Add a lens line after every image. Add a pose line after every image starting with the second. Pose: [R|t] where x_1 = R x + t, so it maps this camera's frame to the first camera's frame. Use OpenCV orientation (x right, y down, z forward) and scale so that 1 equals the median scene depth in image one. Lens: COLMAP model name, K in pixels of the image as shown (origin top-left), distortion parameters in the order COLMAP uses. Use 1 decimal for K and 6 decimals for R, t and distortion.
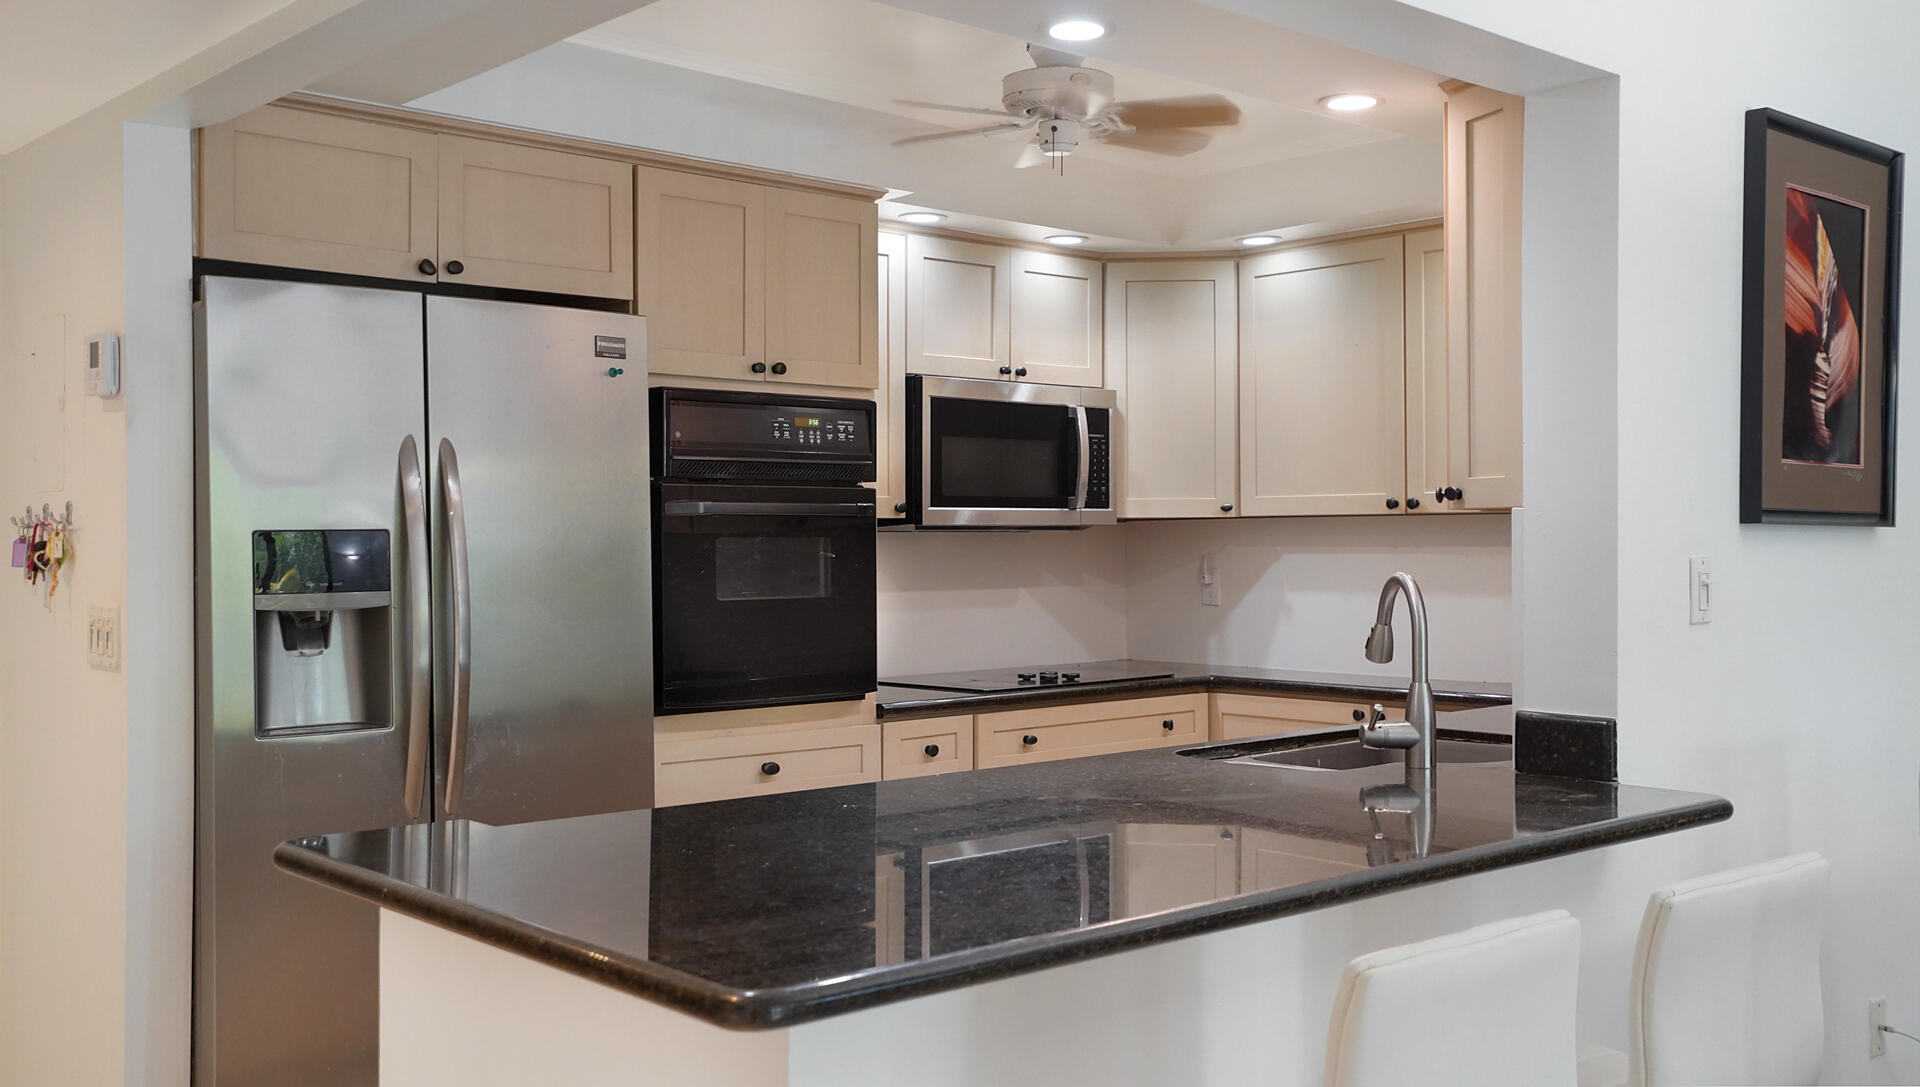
lens RADIAL K [[1854.4, 0, 960.0], [0, 1854.4, 543.5], [0, 0, 1]] dist [0.075354, 0.000224]
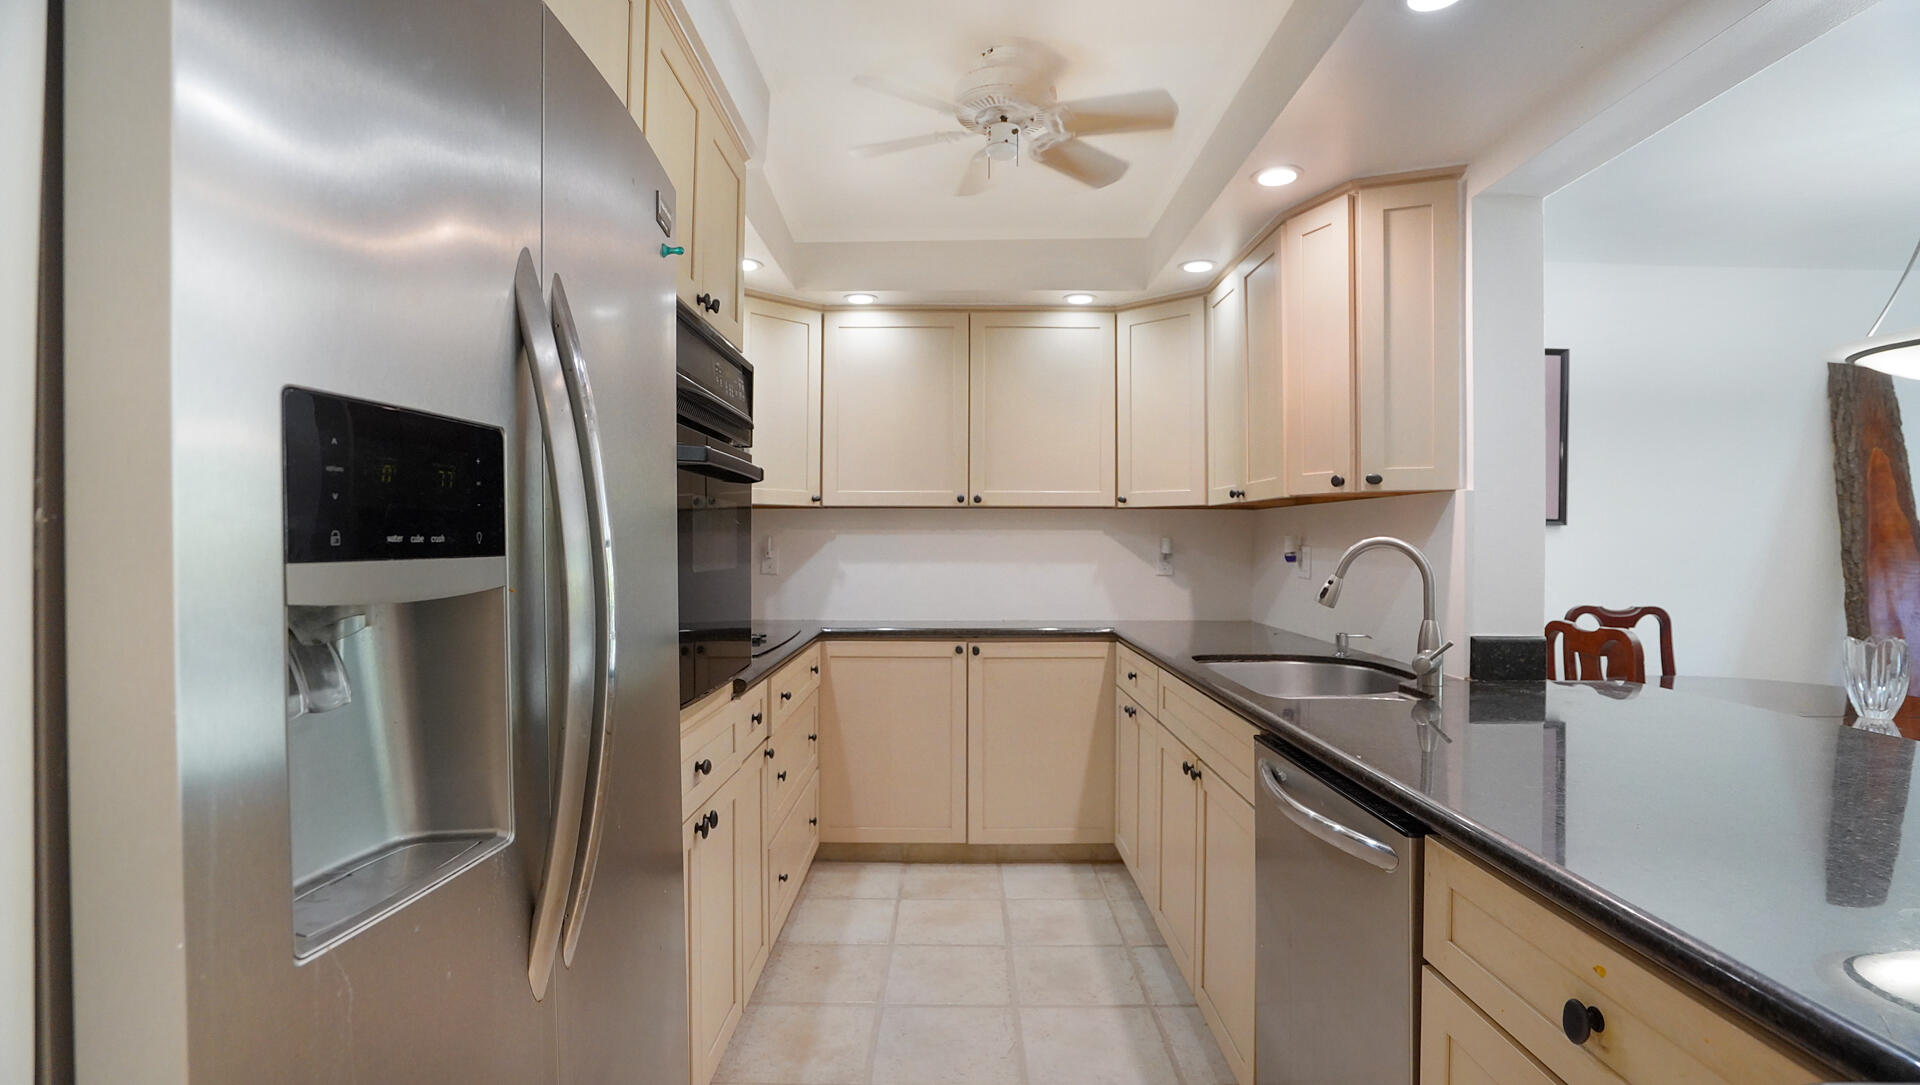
lens RADIAL K [[900.4, 0, 960.0], [0, 900.4, 542.5], [0, 0, 1]] dist [-0.027751, 0.000928]
pose [[0.653442, 0.007571, 0.756938, -0.288396], [-0.003678, 0.999970, -0.006826, 0.016509], [-0.756967, 0.001676, 0.653450, 0.547773]]
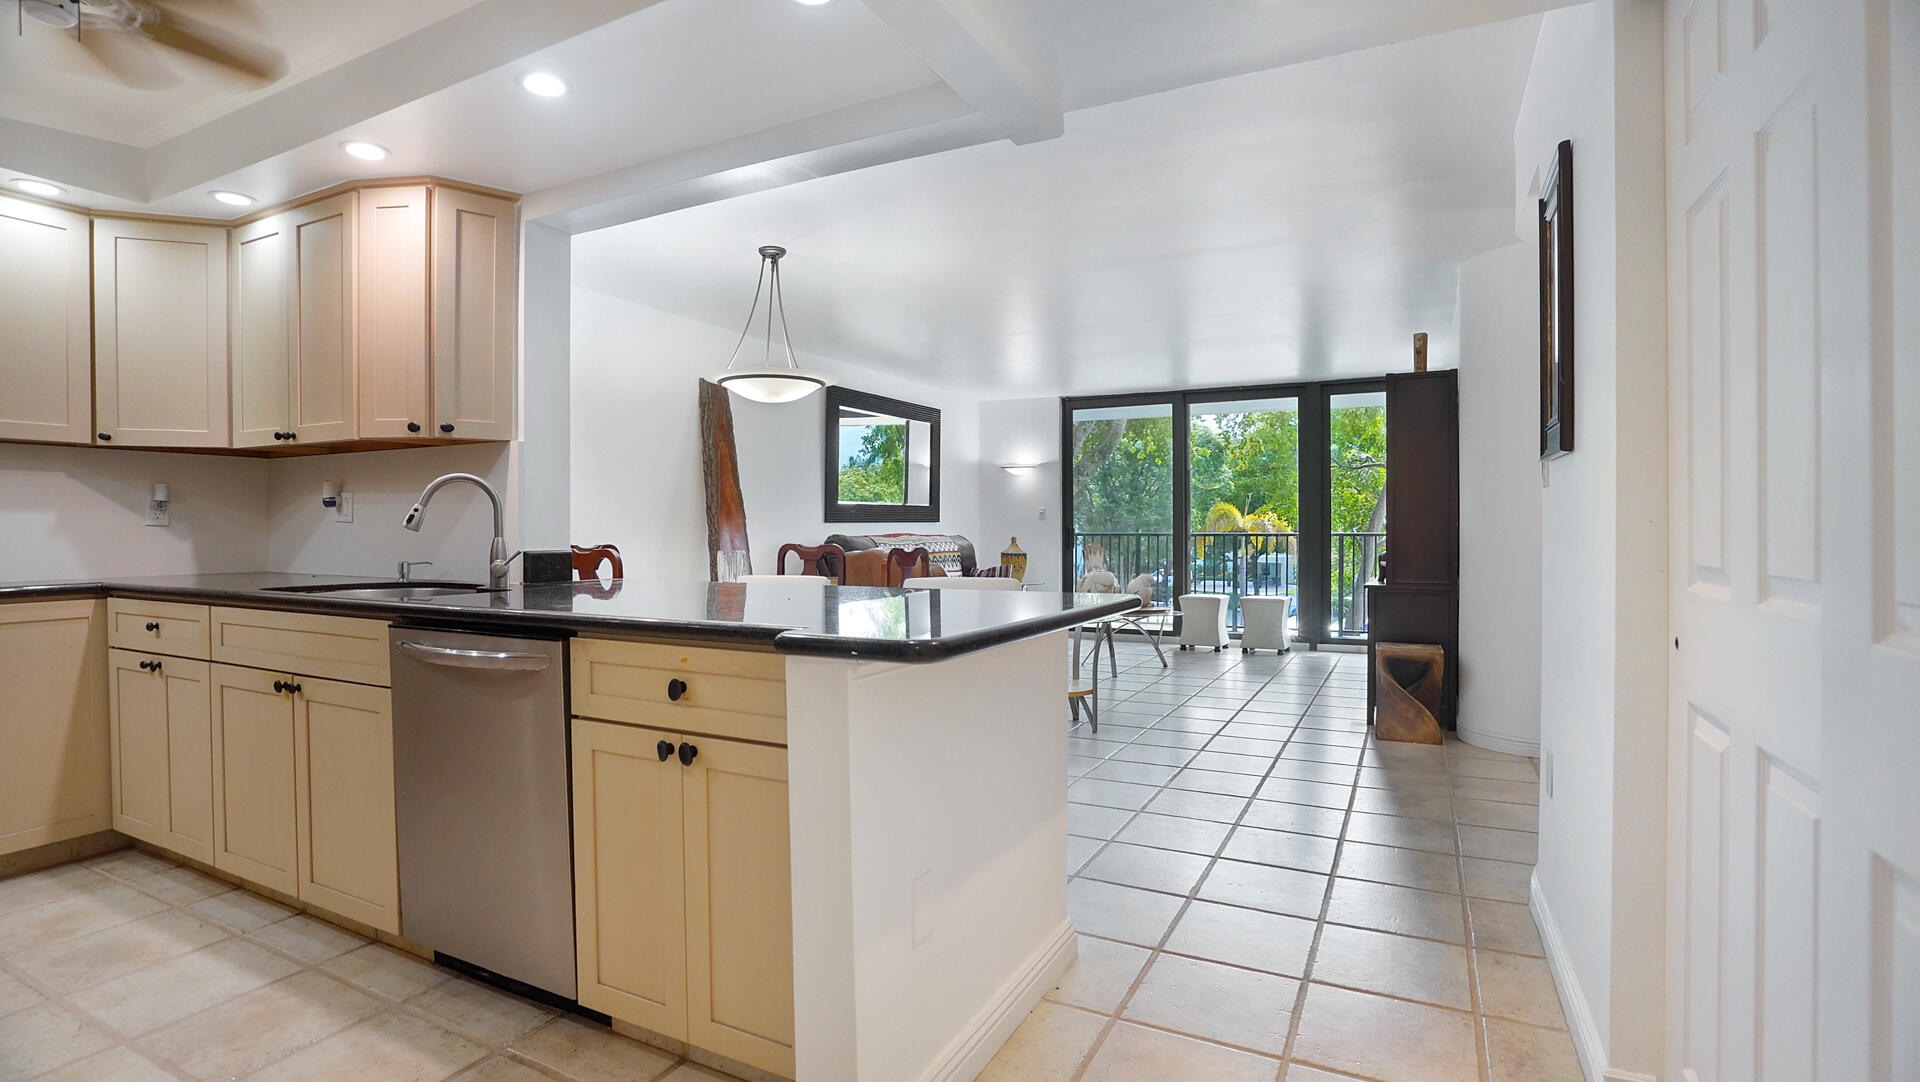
lens RADIAL K [[918.7, 0, 938.5], [0, 918.7, 552.9], [0, 0, 1]] dist [-0.002340, 0.000331]
pose [[-0.349302, -0.015219, 0.936886, -0.451617], [0.012509, 0.999703, 0.020903, 0.049999], [-0.936927, 0.019021, -0.349008, 0.598055]]
